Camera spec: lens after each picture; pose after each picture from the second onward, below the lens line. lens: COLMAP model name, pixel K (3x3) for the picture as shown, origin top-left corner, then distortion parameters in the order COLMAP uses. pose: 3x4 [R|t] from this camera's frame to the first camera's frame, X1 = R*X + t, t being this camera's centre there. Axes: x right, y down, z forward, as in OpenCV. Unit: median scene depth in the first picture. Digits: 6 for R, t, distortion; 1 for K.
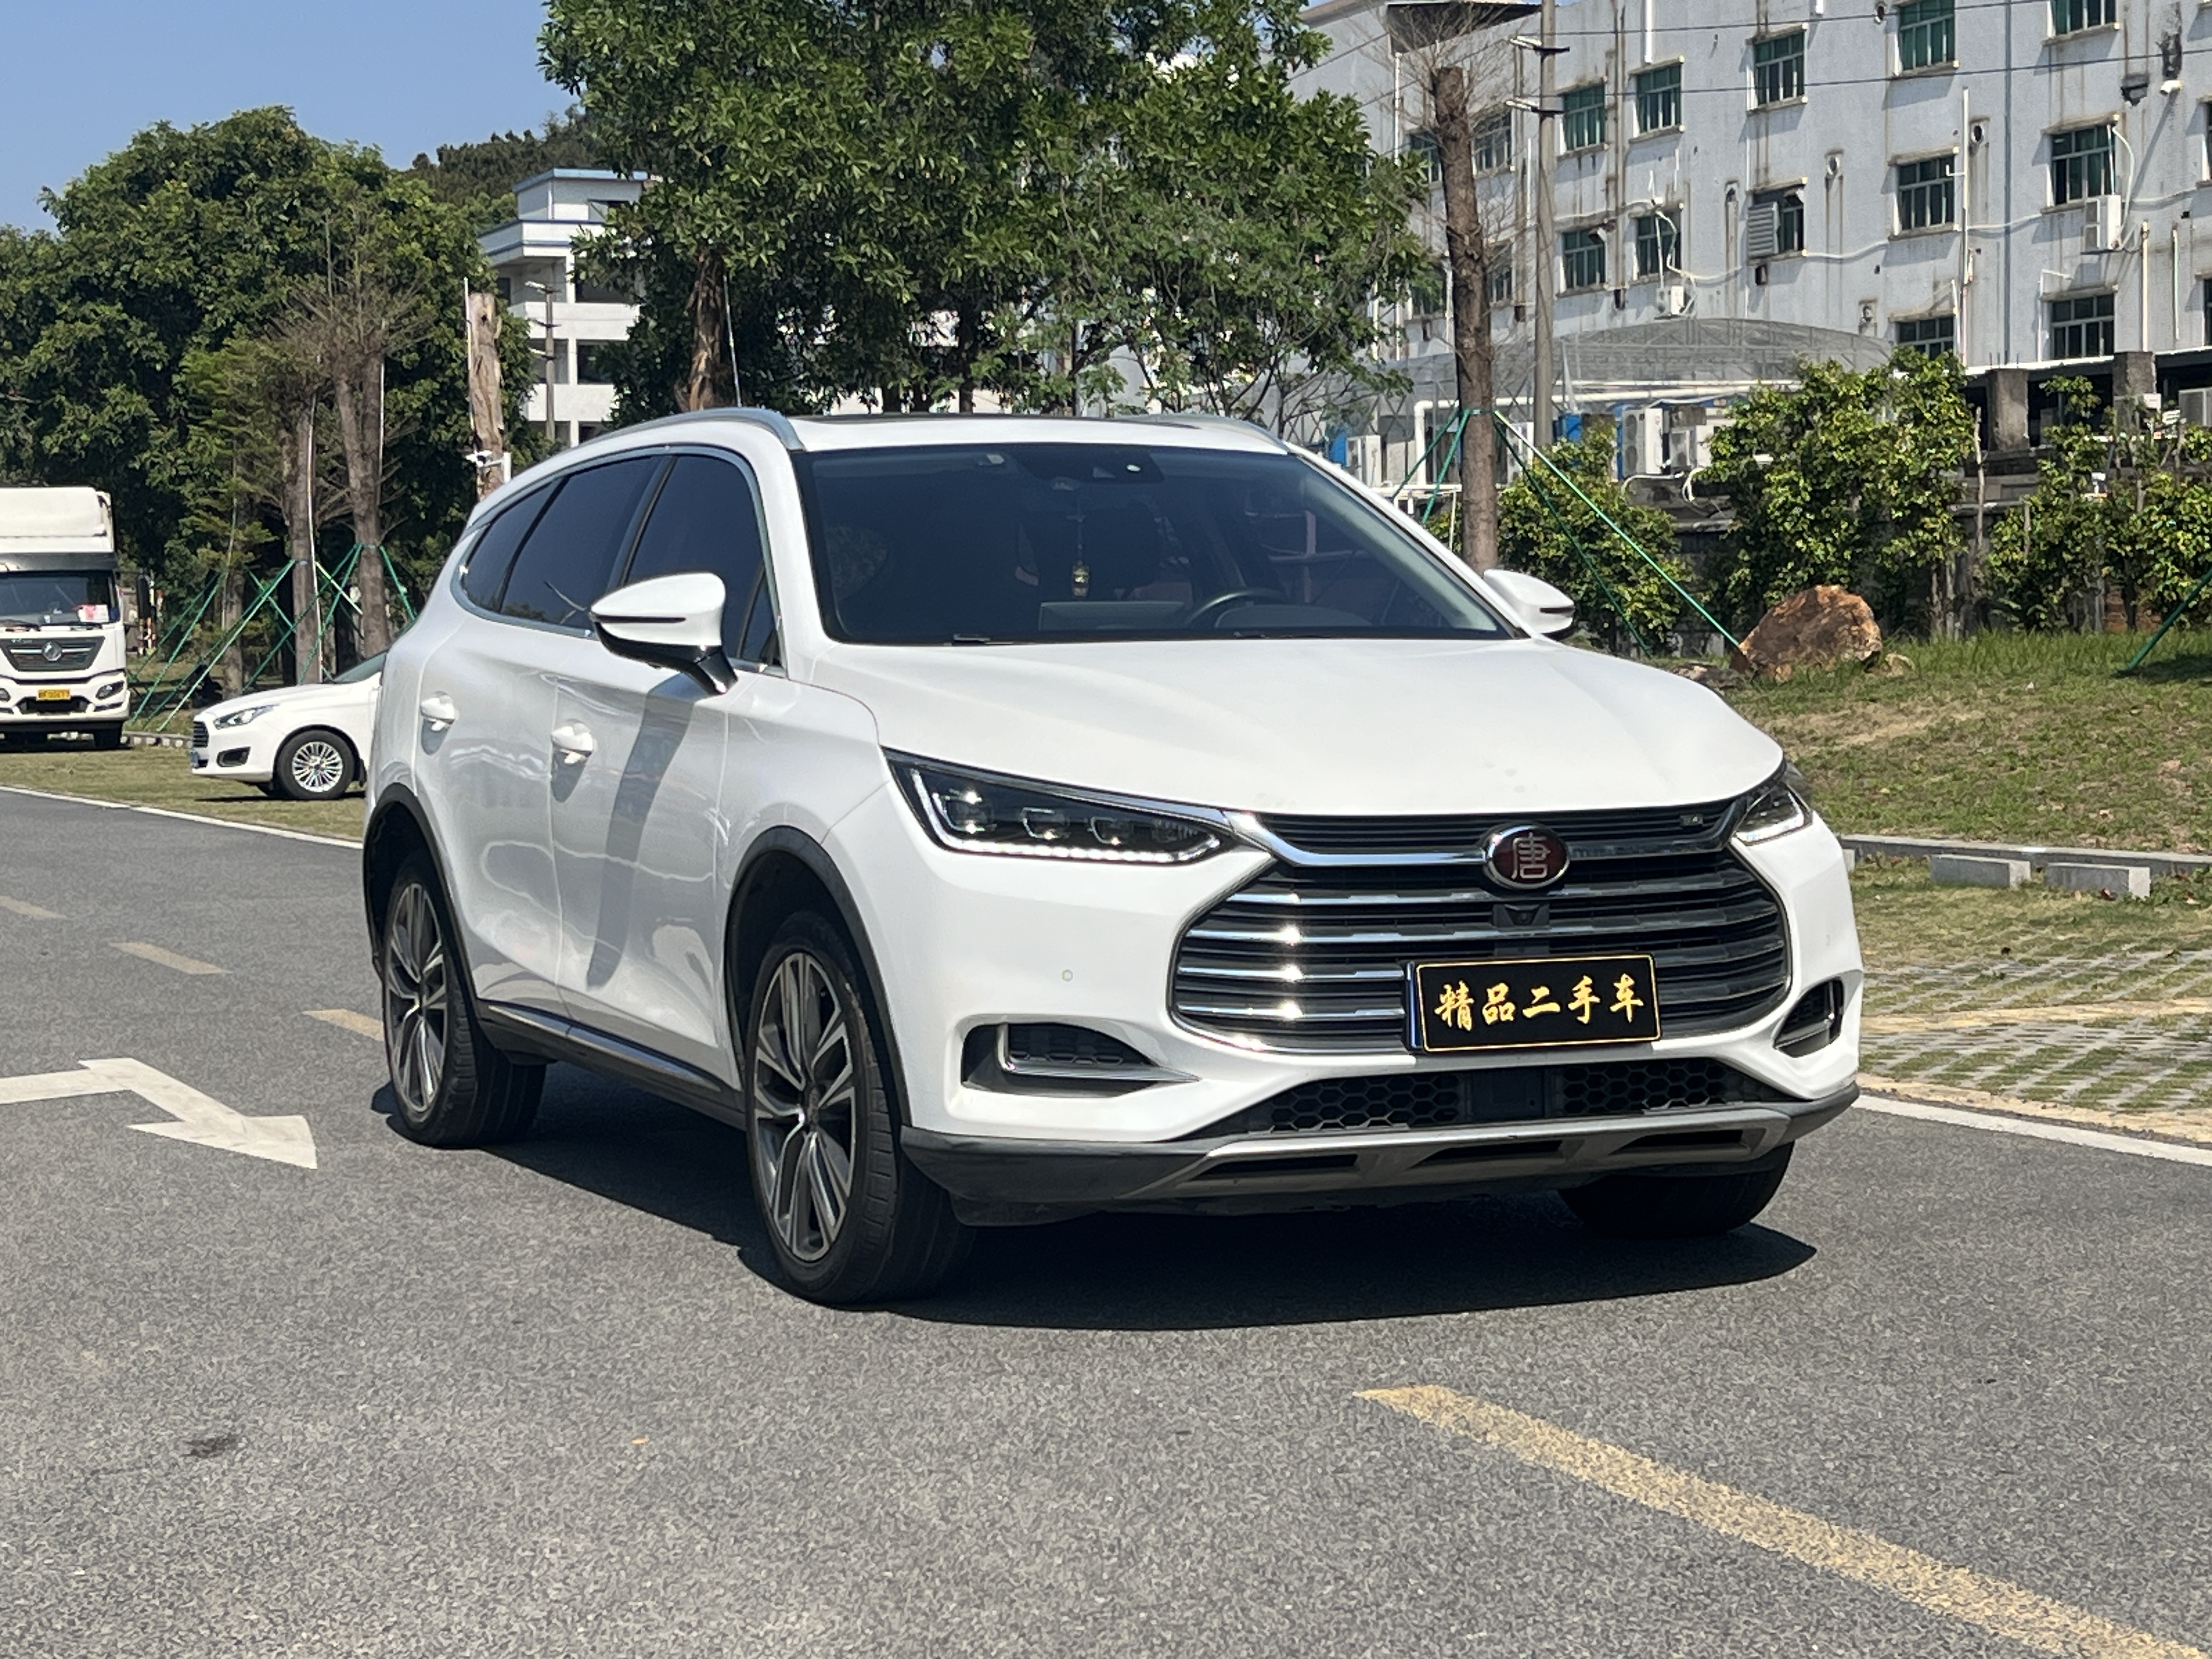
lens RADIAL K [[4278.8, 0, 1130.3], [0, 4278.8, 852.9], [0, 0, 1]] dist [0.134021, 0.000000]
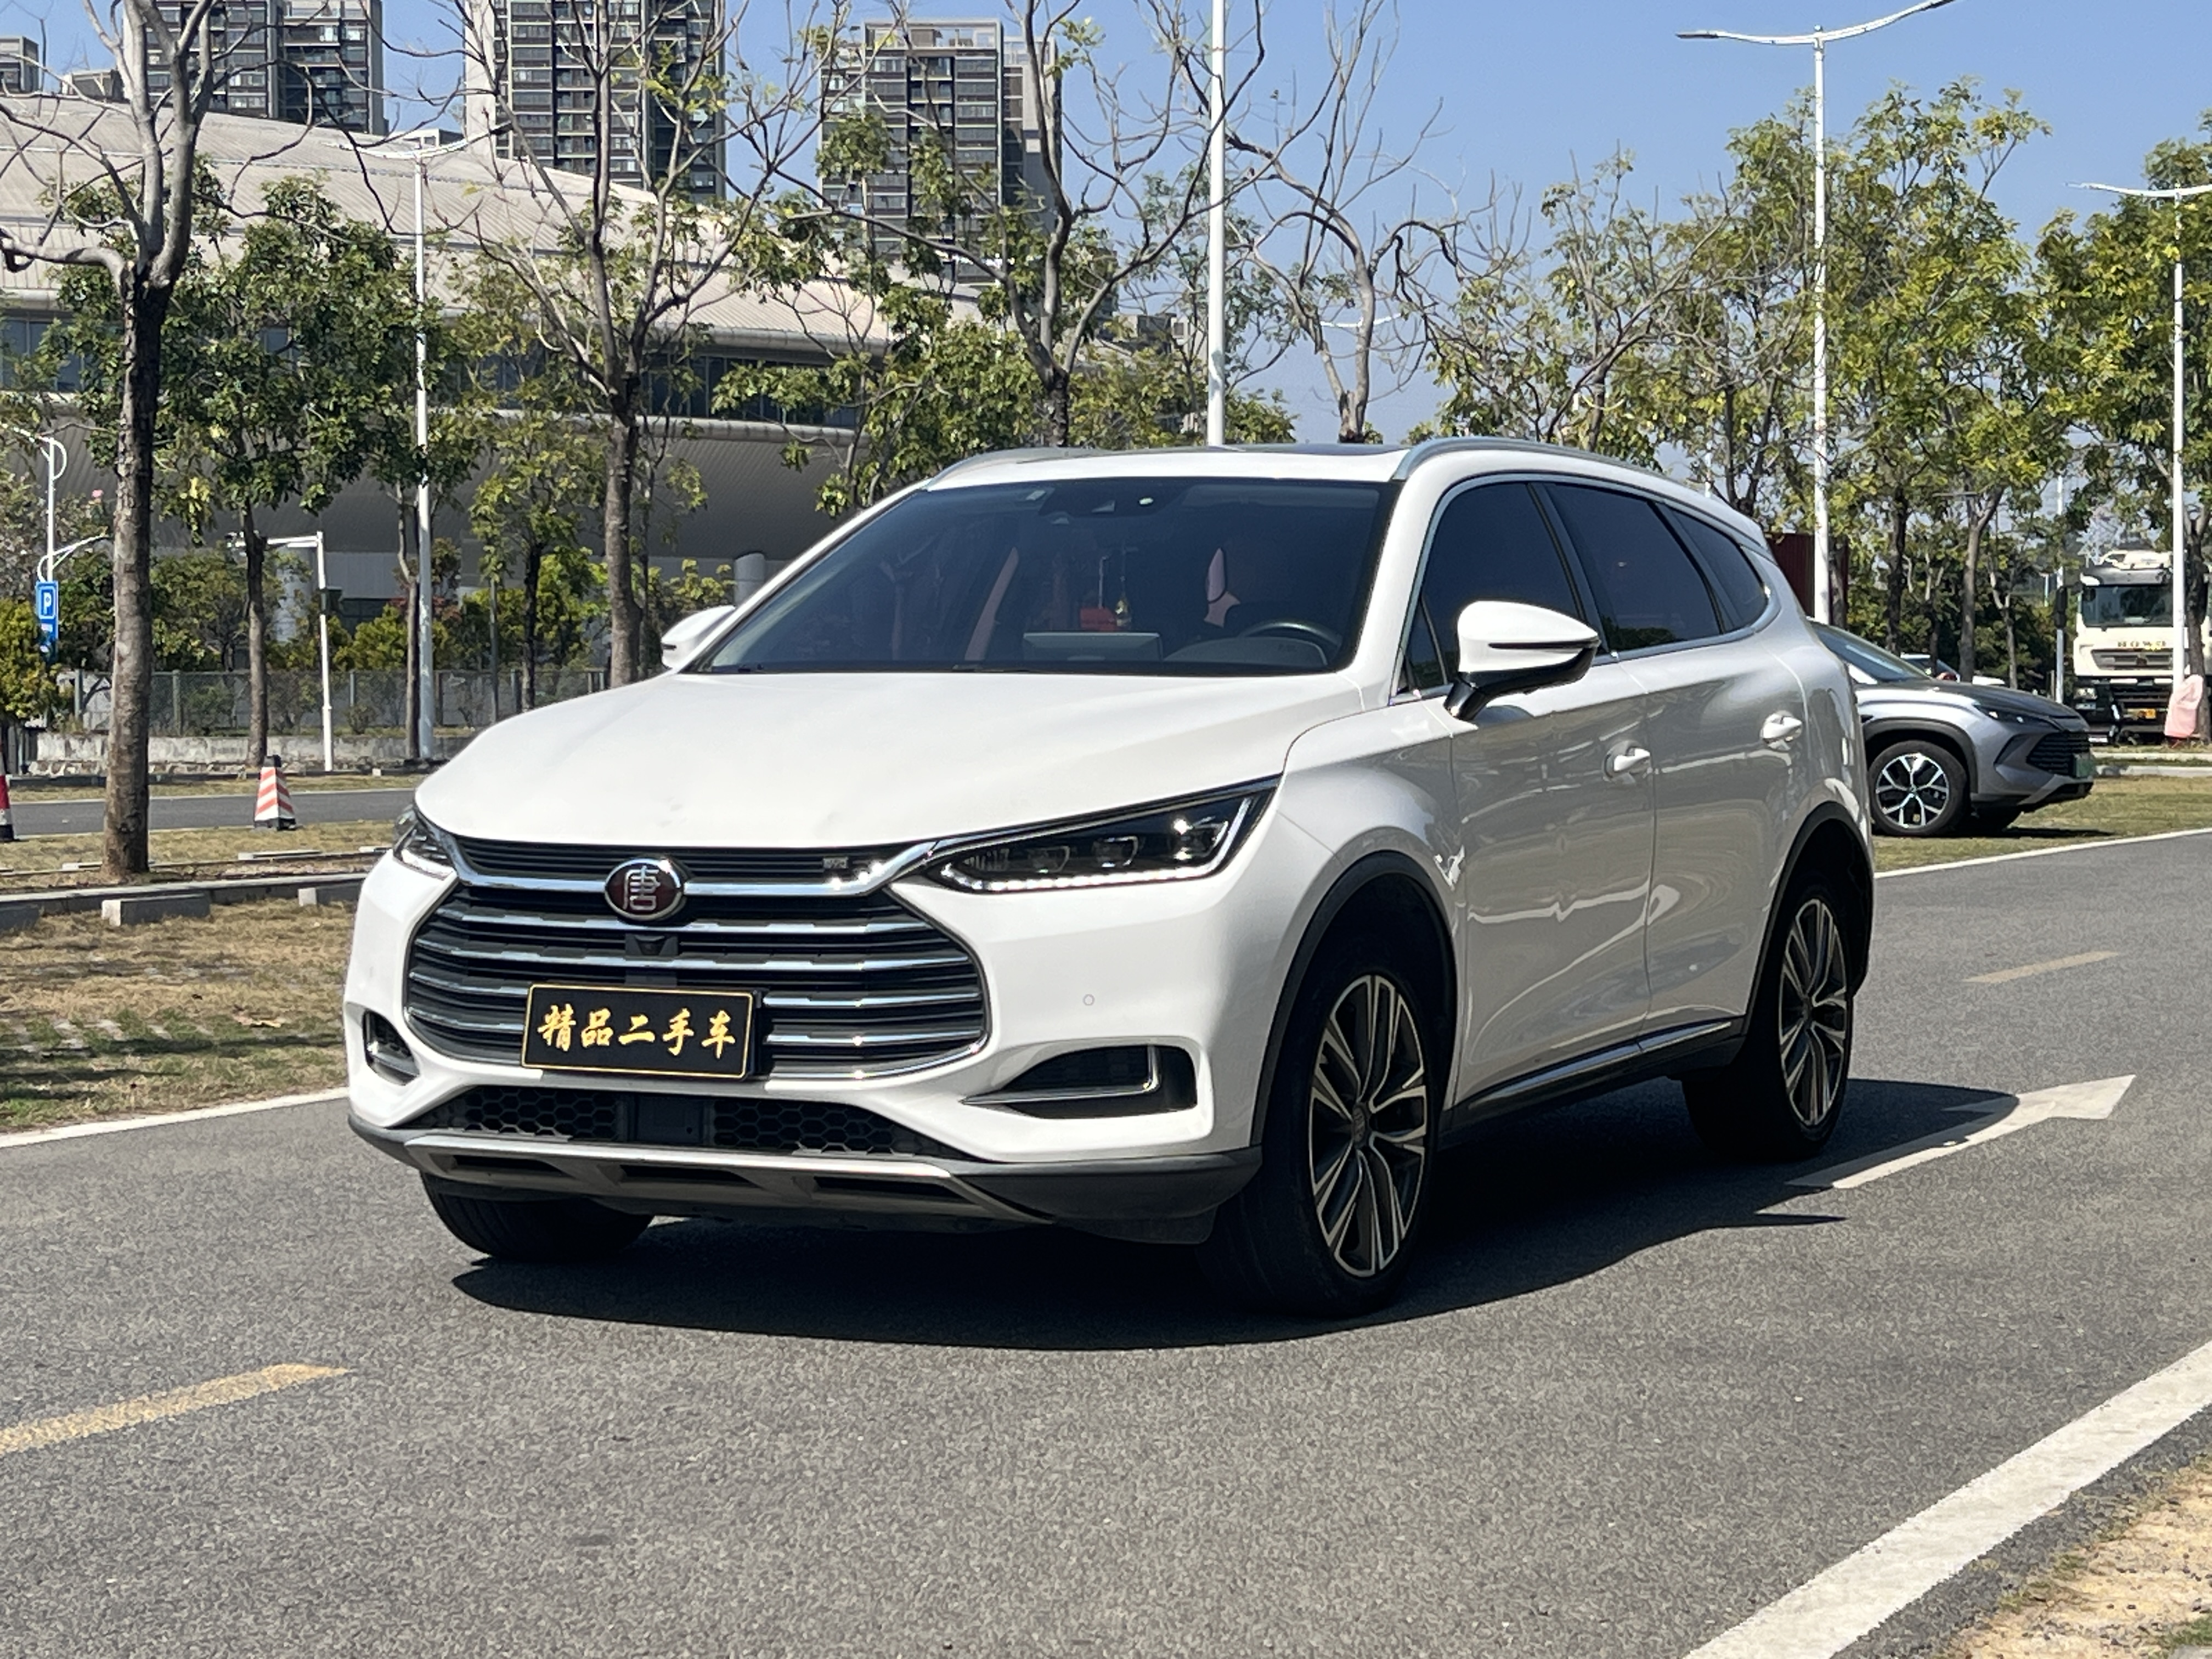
lens RADIAL K [[4278.8, 0, 1094.3], [0, 4278.8, 829.3], [0, 0, 1]] dist [0.134021, 0.000000]
pose [[0.645796, 0.042795, -0.762310, 0.901354], [-0.045681, 0.998805, 0.017372, -0.034436], [0.762142, 0.023604, 0.646979, 0.395555]]
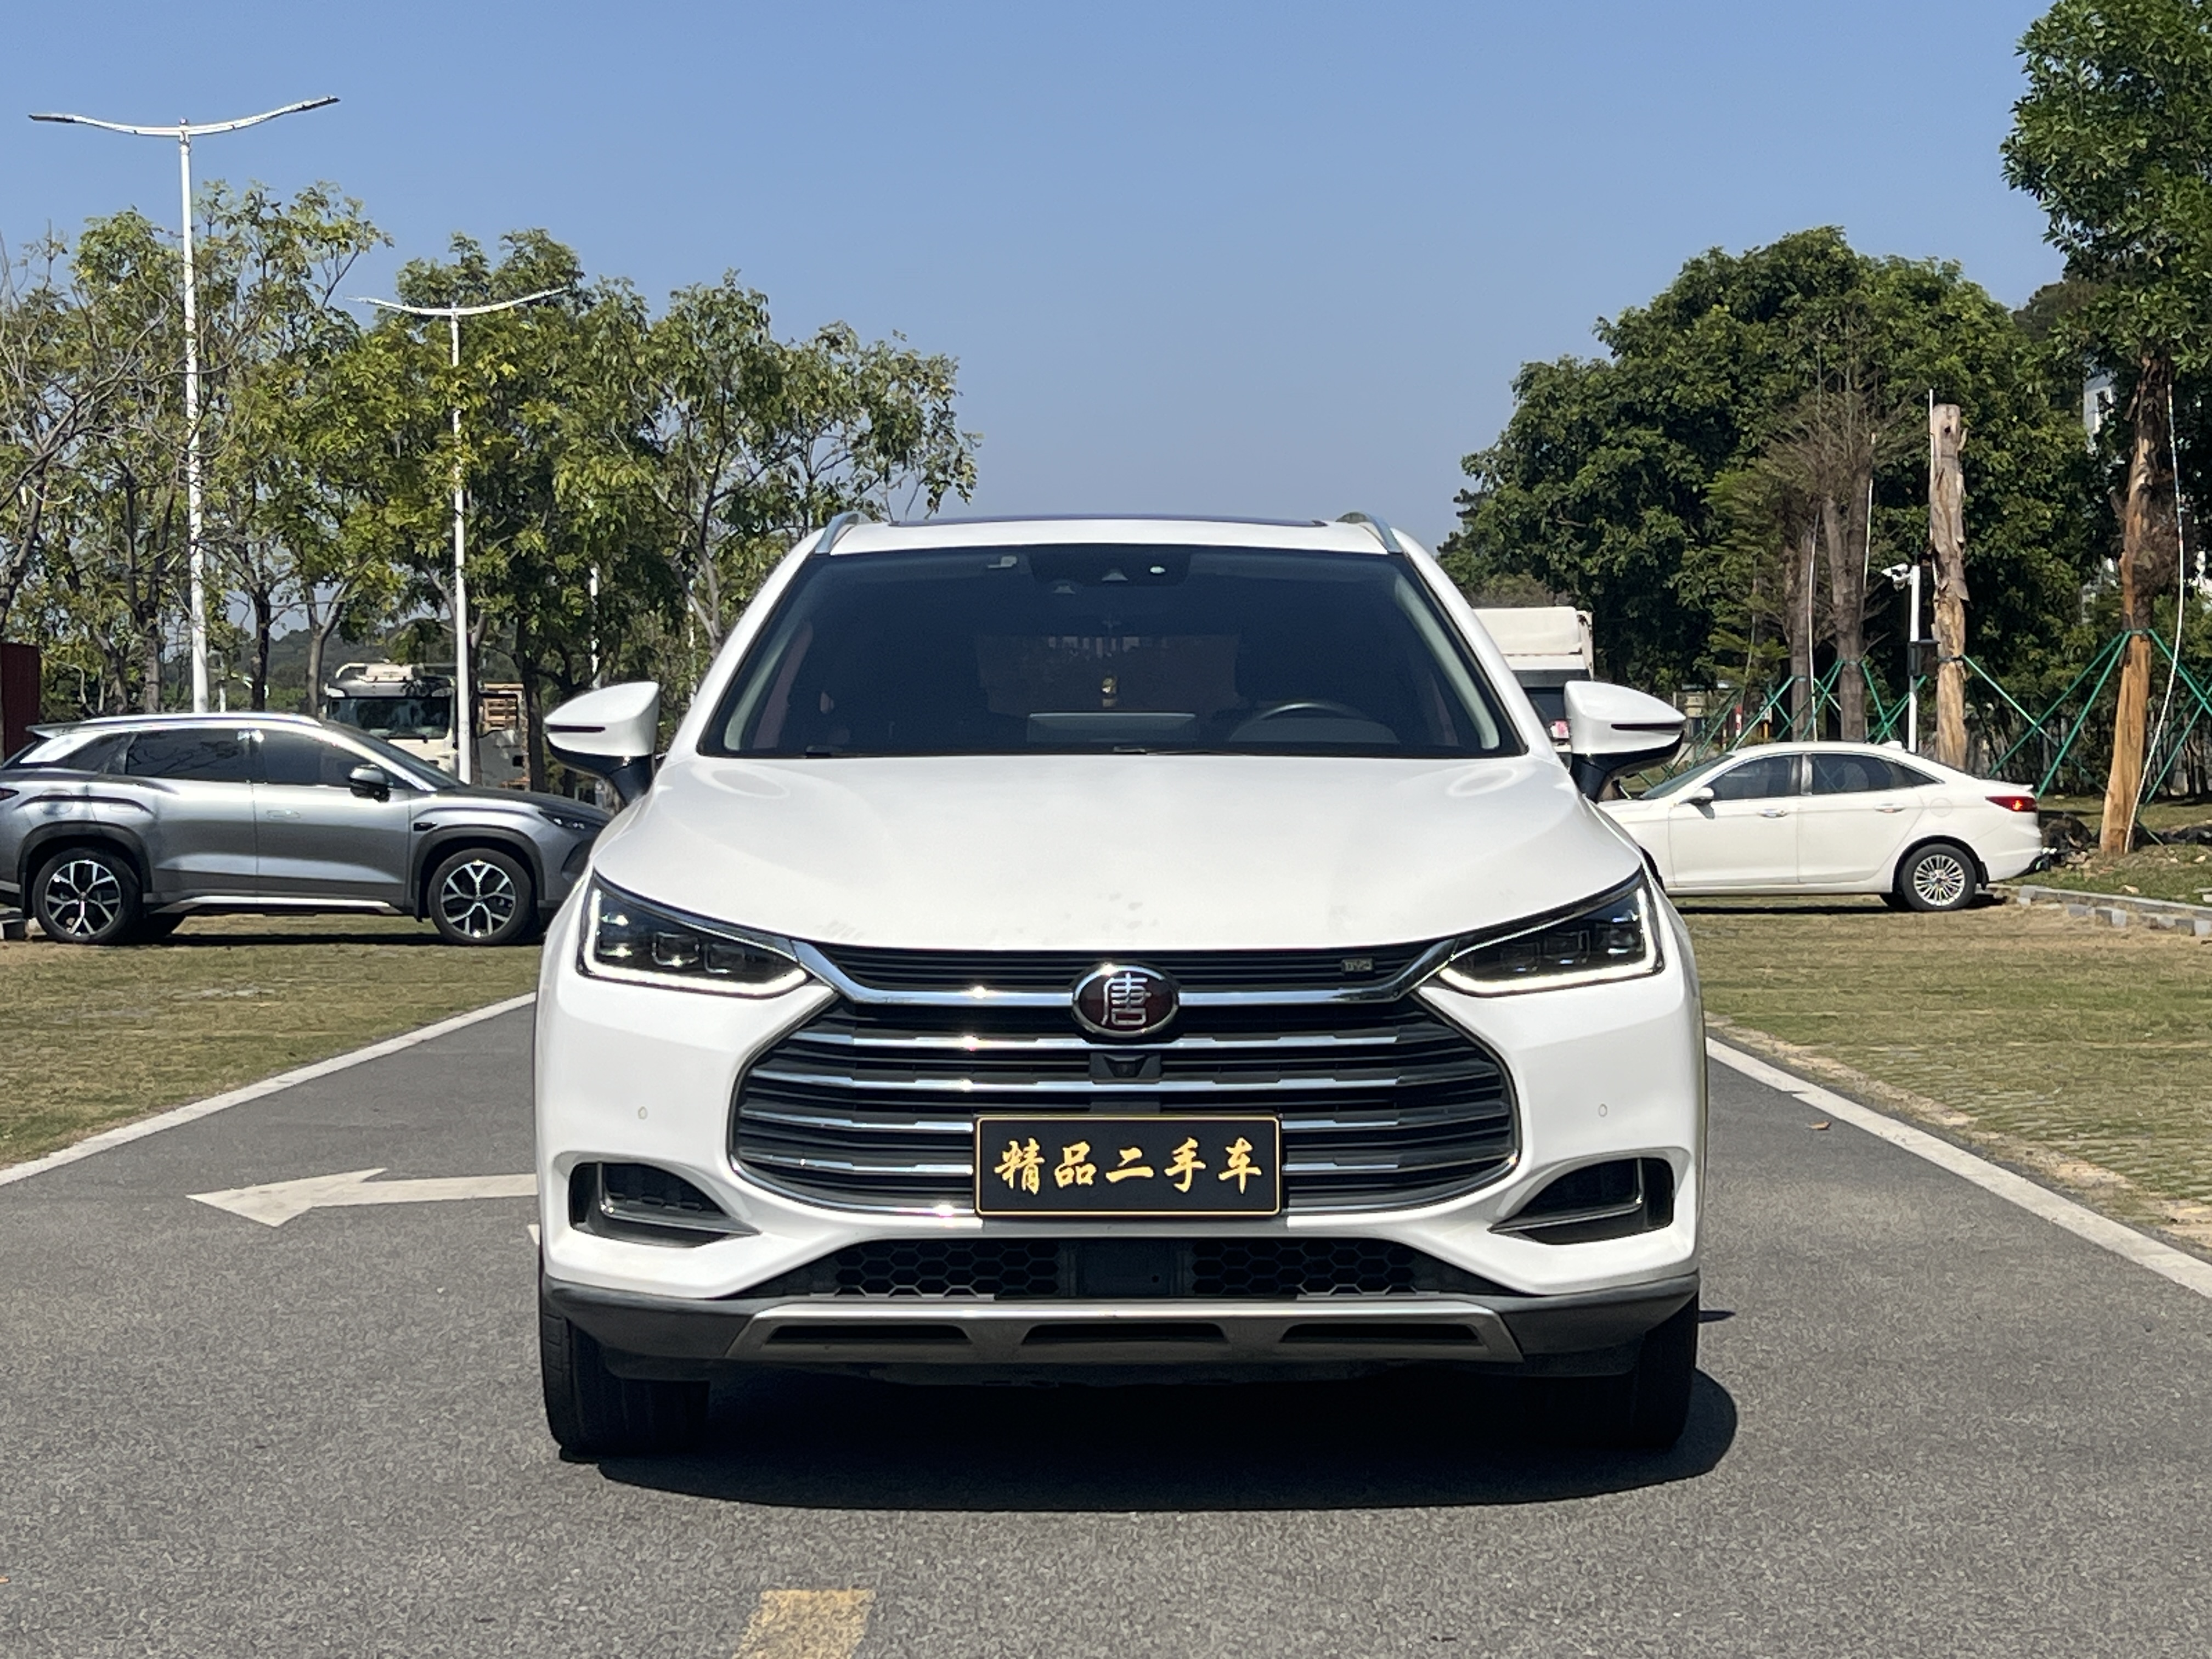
lens RADIAL K [[4278.8, 0, 1099.4], [0, 4278.8, 835.1], [0, 0, 1]] dist [0.134021, 0.000000]
pose [[0.919653, 0.016104, -0.392401, 0.414291], [-0.028434, 0.999267, -0.025631, -0.009981], [0.391700, 0.034729, 0.919437, 0.172170]]
